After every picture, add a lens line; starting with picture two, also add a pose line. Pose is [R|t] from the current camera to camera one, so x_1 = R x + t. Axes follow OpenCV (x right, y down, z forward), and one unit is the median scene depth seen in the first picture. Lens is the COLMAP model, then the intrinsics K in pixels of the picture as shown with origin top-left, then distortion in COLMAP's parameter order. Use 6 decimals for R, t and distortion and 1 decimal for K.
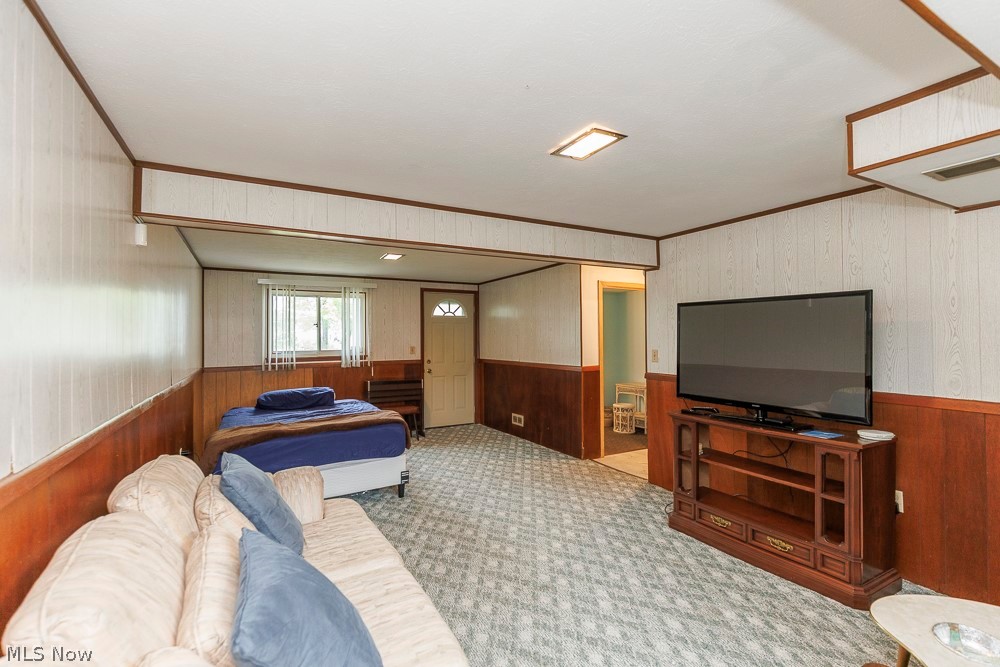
lens RADIAL K [[443.7, 0, 505.2], [0, 443.7, 331.4], [0, 0, 1]] dist [-0.002392, -0.000341]
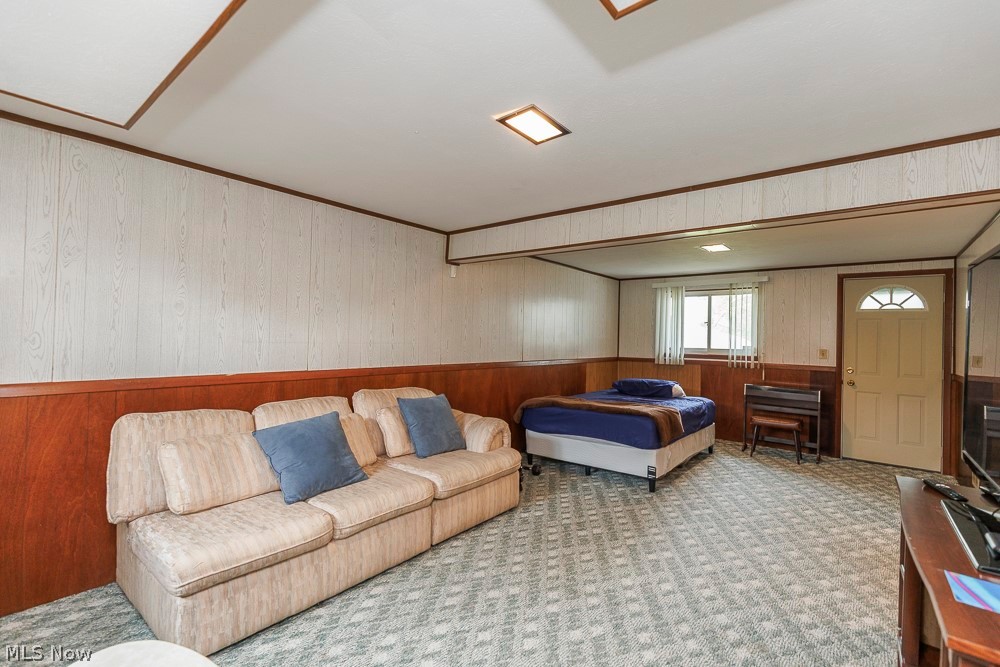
lens RADIAL K [[443.7, 0, 505.2], [0, 443.7, 331.4], [0, 0, 1]] dist [-0.002392, -0.000341]
pose [[0.370131, 0.006635, -0.928956, 0.499961], [-0.012861, 0.999915, 0.002018, 0.011439], [0.928890, 0.011200, 0.370185, 0.278060]]
